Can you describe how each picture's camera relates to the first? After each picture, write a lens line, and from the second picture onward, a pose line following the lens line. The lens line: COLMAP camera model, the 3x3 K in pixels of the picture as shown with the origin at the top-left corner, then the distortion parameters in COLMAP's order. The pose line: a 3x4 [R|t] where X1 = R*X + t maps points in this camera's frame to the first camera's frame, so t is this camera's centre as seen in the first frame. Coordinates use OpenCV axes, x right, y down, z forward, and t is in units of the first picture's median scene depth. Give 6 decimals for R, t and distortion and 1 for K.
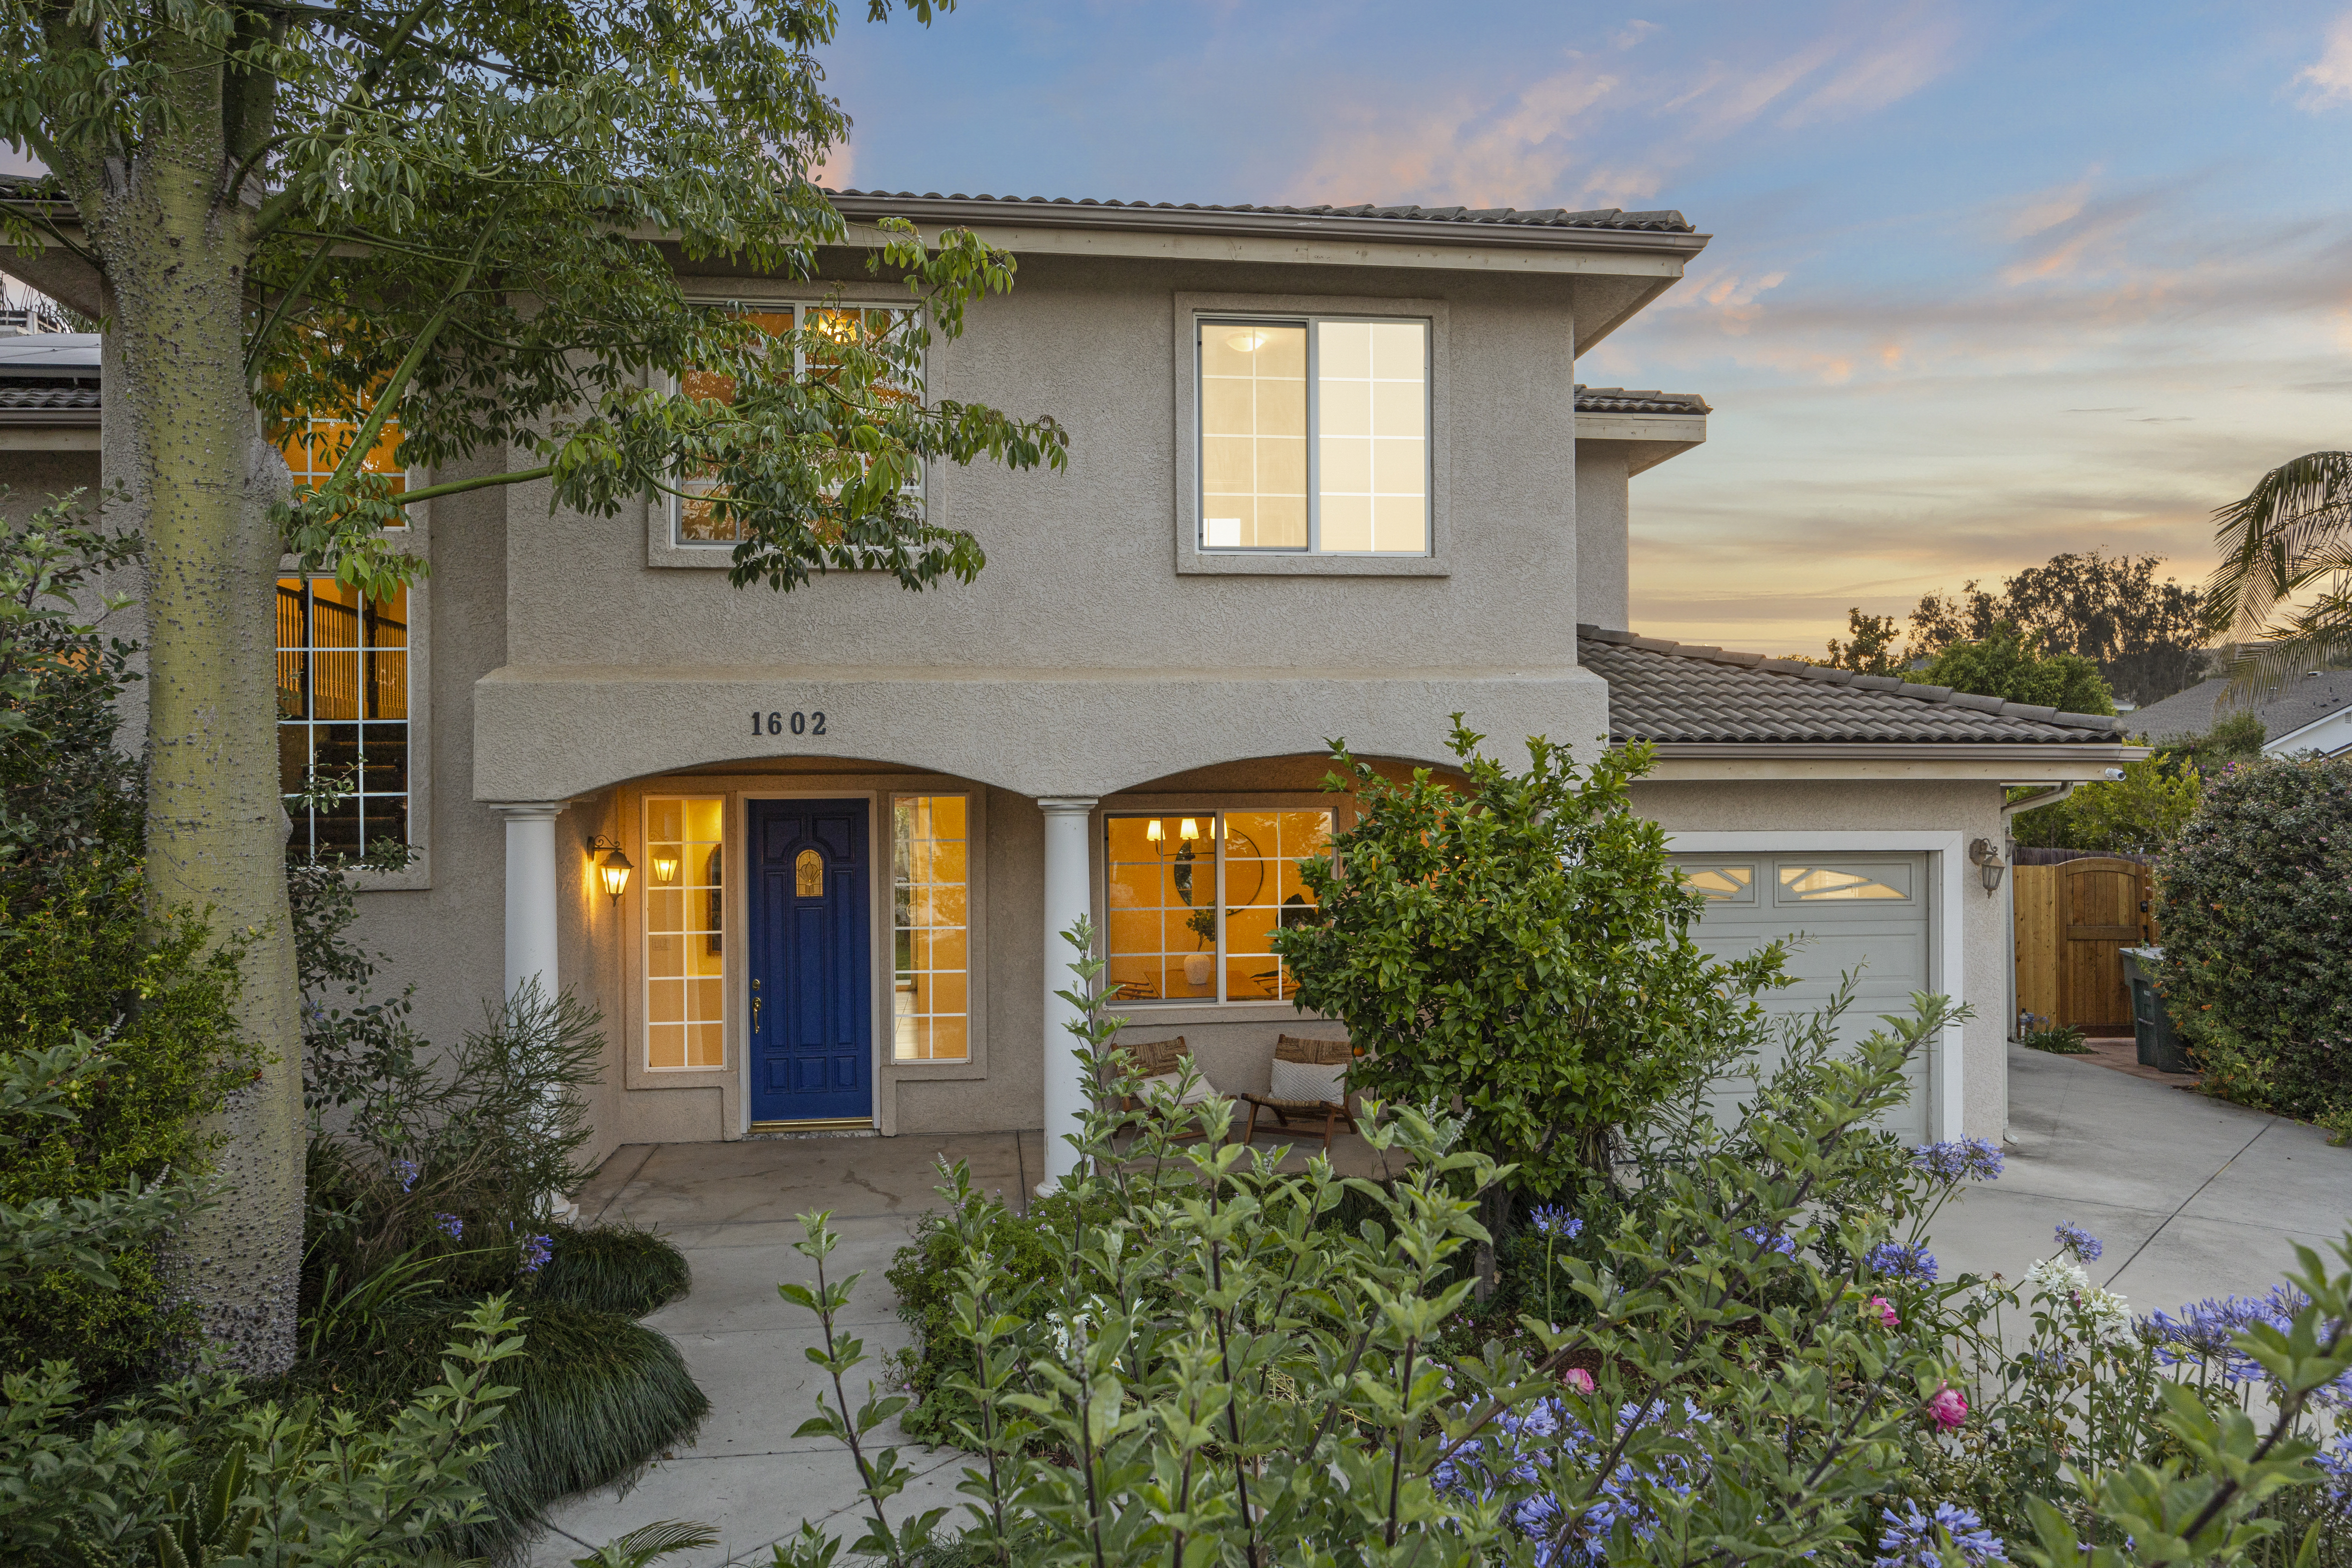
lens RADIAL K [[1631.2, 0, 1176.0], [0, 1631.2, 784.0], [0, 0, 1]] dist [-0.003596, -0.001648]
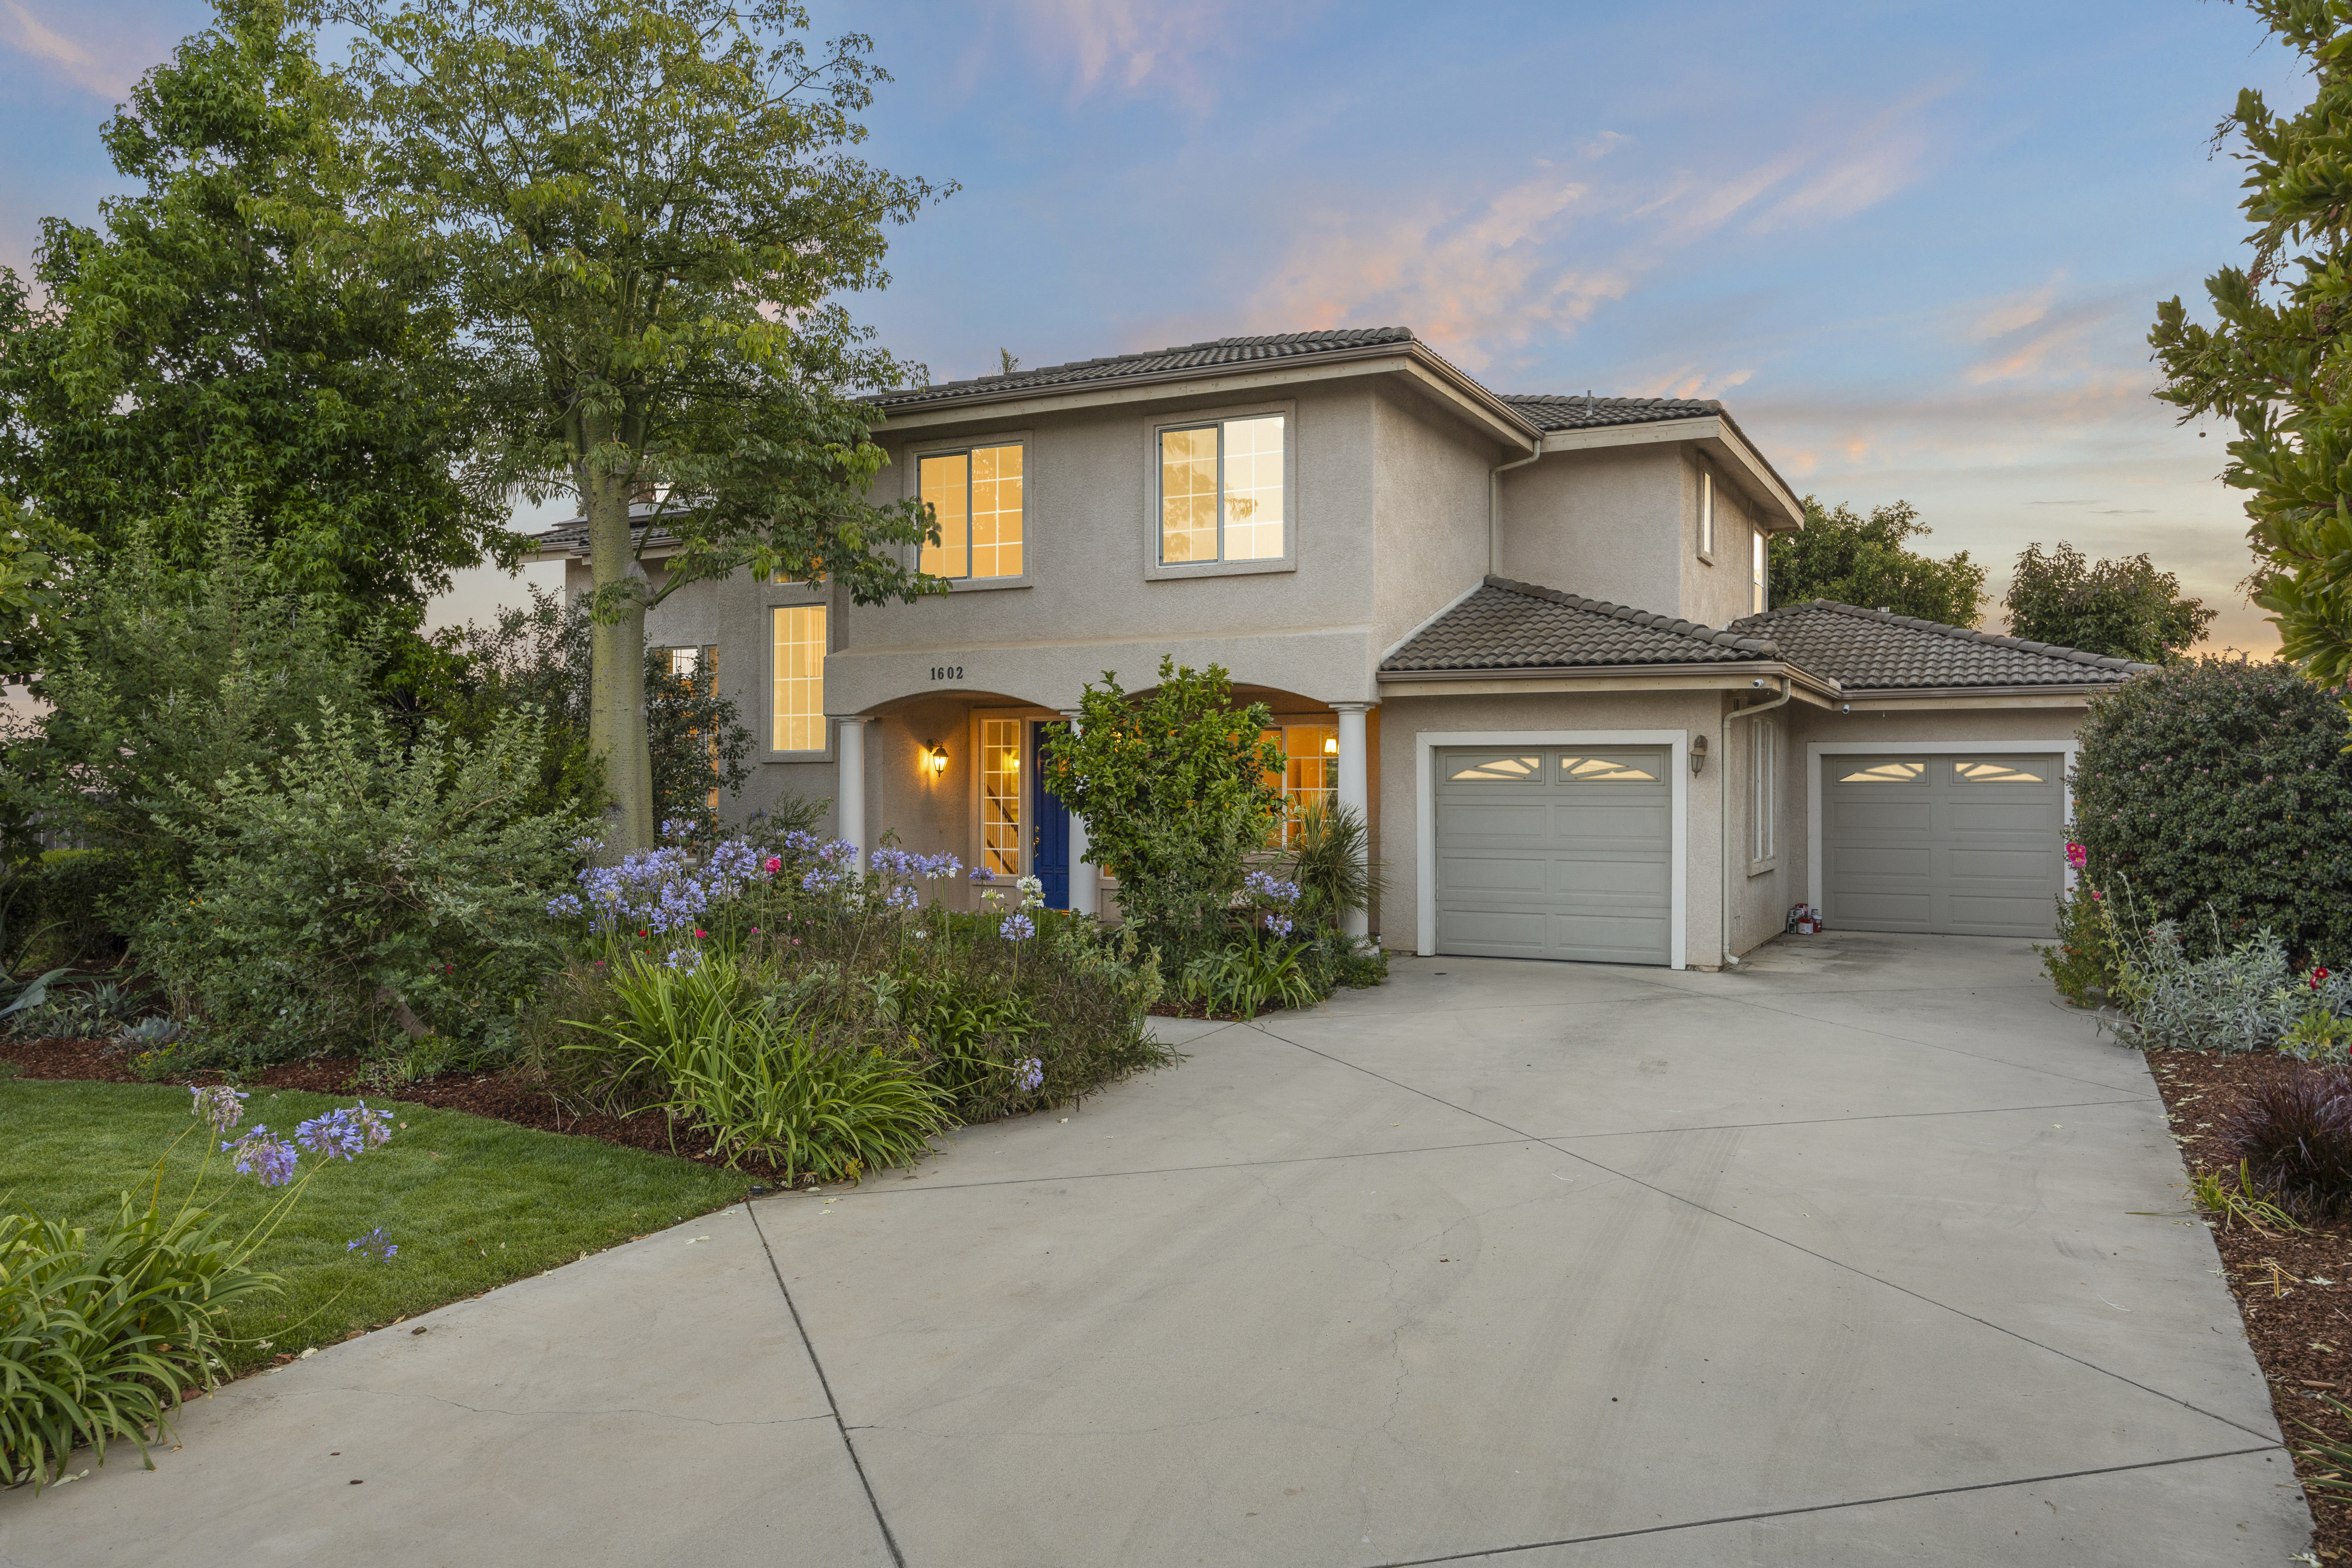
lens RADIAL K [[1631.2, 0, 1176.0], [0, 1631.2, 784.0], [0, 0, 1]] dist [-0.003596, -0.001648]
pose [[0.831936, 0.008298, -0.554809, 0.966257], [-0.002274, 0.999931, 0.011545, 0.064674], [0.554867, -0.008343, 0.831897, -0.406844]]
